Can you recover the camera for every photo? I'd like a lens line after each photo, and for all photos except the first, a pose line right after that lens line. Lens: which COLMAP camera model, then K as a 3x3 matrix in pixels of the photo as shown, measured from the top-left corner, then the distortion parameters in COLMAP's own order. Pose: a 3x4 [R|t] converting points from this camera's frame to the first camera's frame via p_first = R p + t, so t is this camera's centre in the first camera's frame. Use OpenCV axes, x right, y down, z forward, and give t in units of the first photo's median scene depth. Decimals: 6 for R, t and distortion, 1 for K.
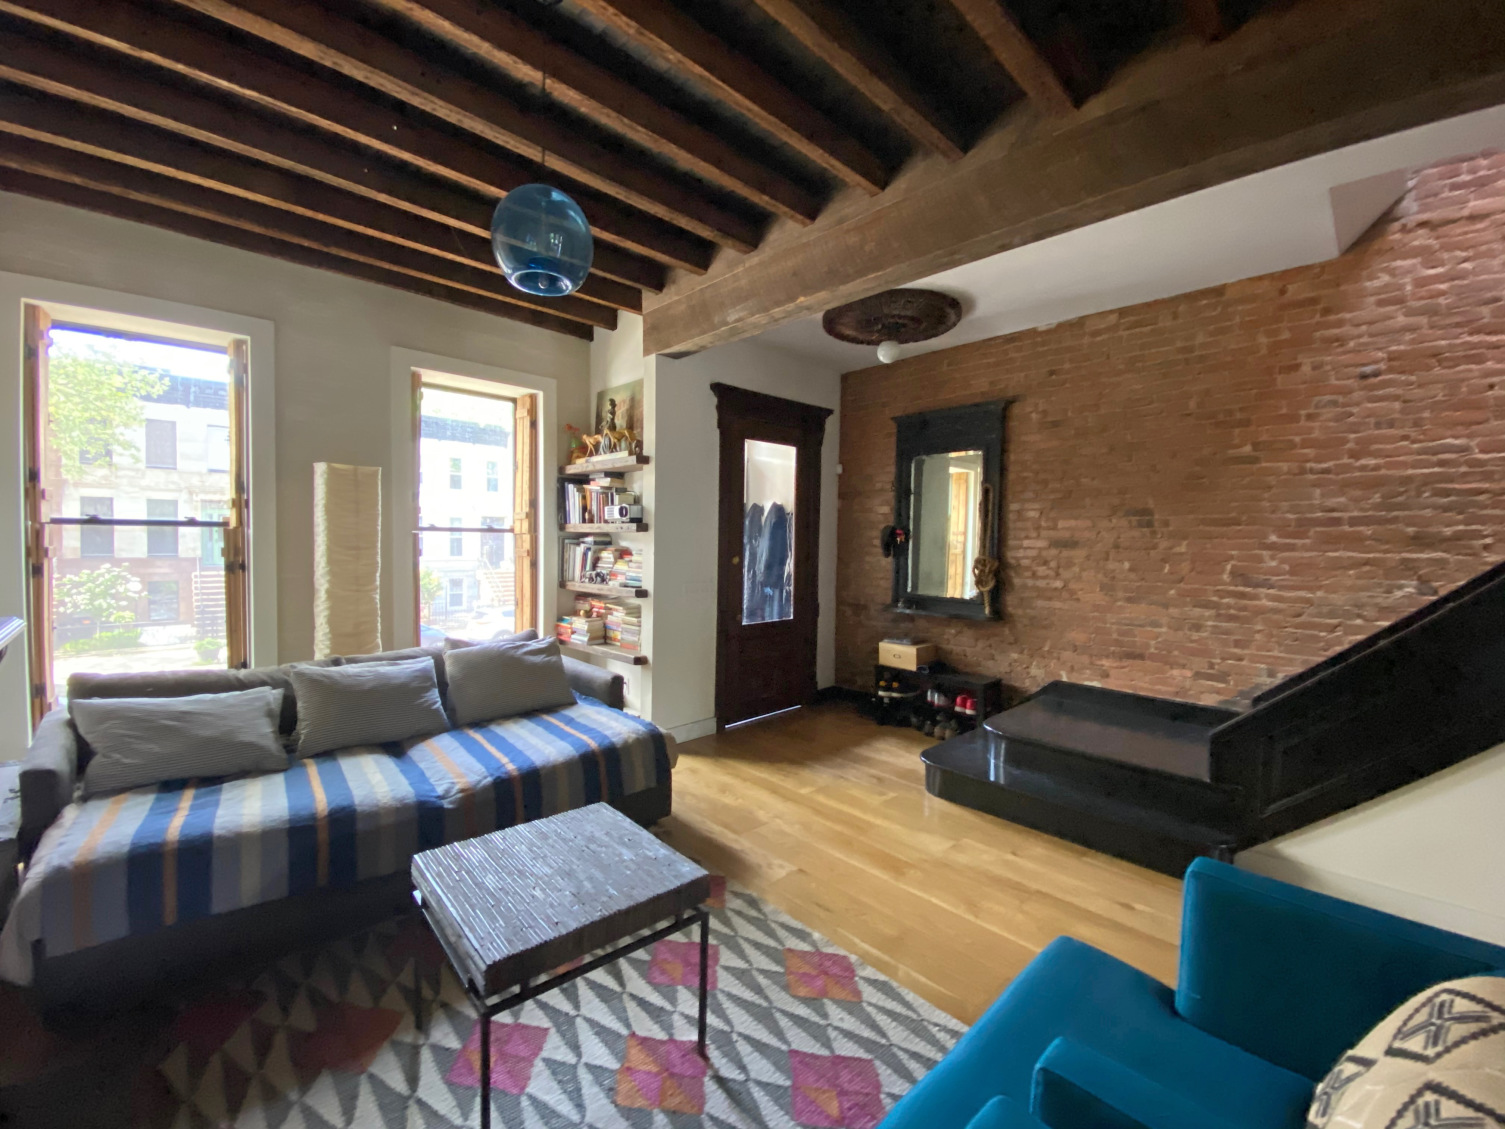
lens RADIAL K [[625.9, 0, 762.7], [0, 625.9, 565.7], [0, 0, 1]] dist [0.032789, -0.026542]
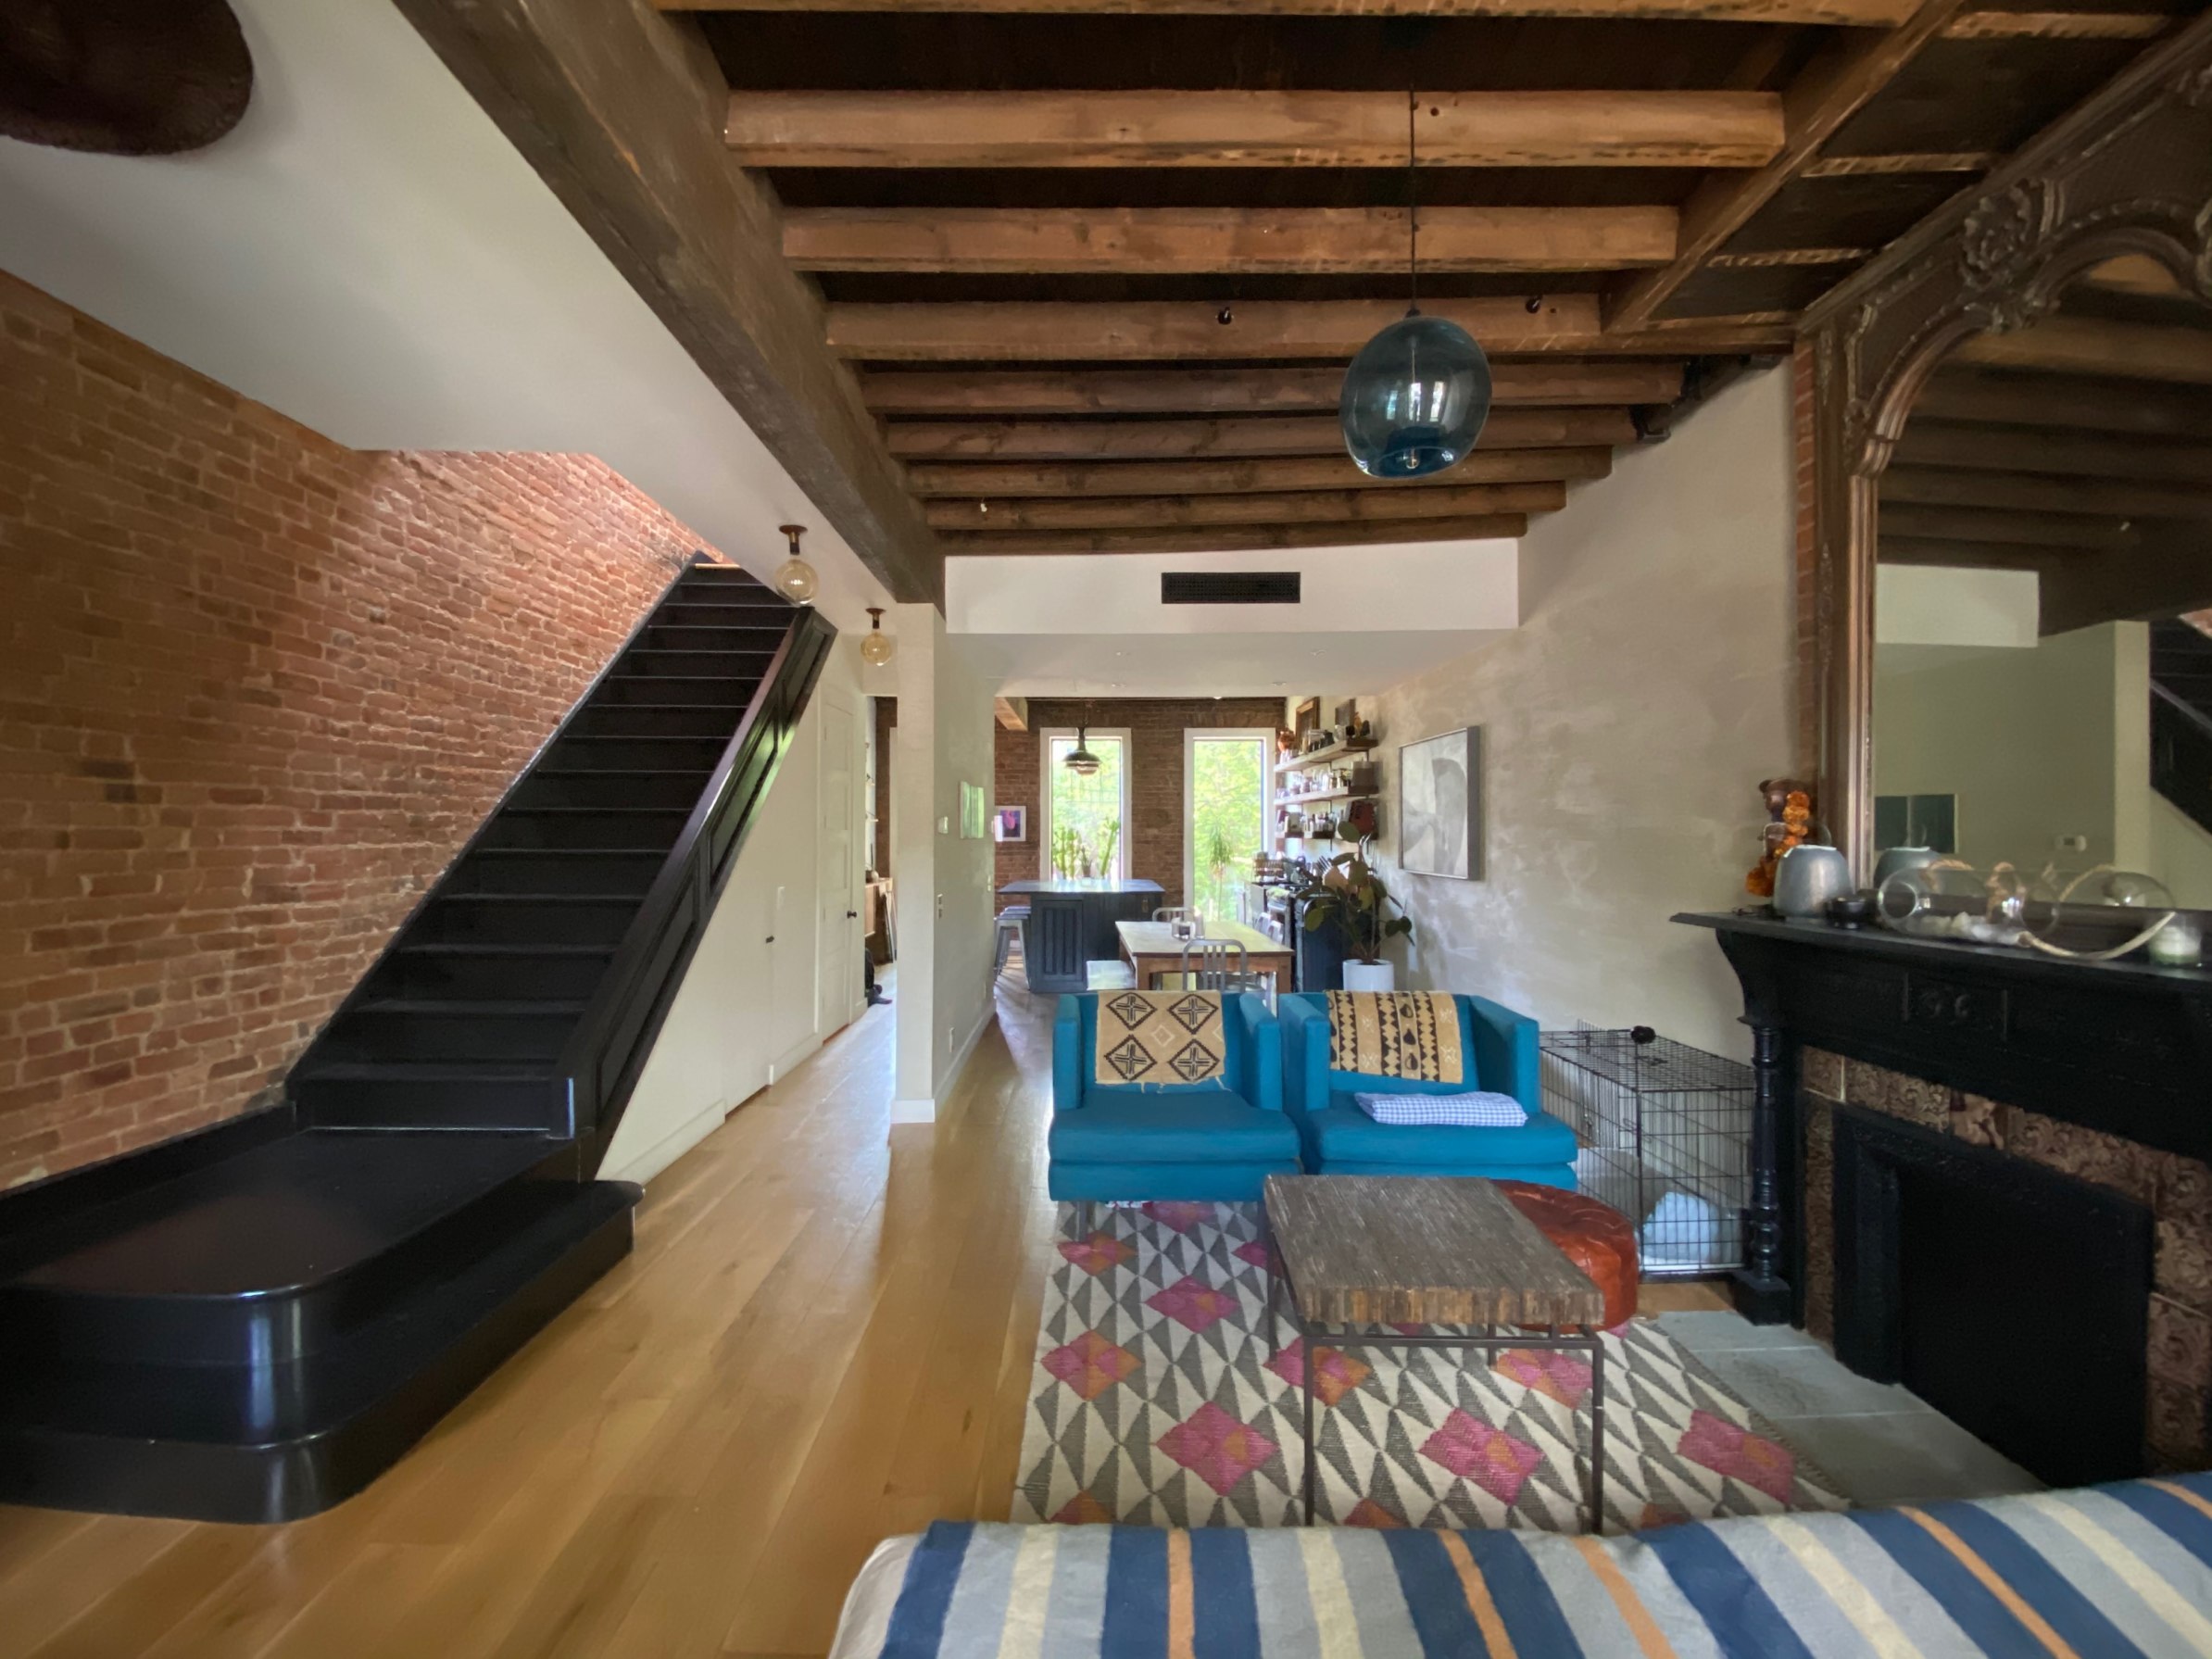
lens RADIAL K [[937.5, 0, 1075.9], [0, 937.5, 826.2], [0, 0, 1]] dist [0.033935, -0.029013]
pose [[-0.702963, -0.007754, 0.711184, -0.501379], [0.018461, 0.999405, 0.029143, -0.060175], [-0.710986, 0.033616, -0.702402, 1.211443]]
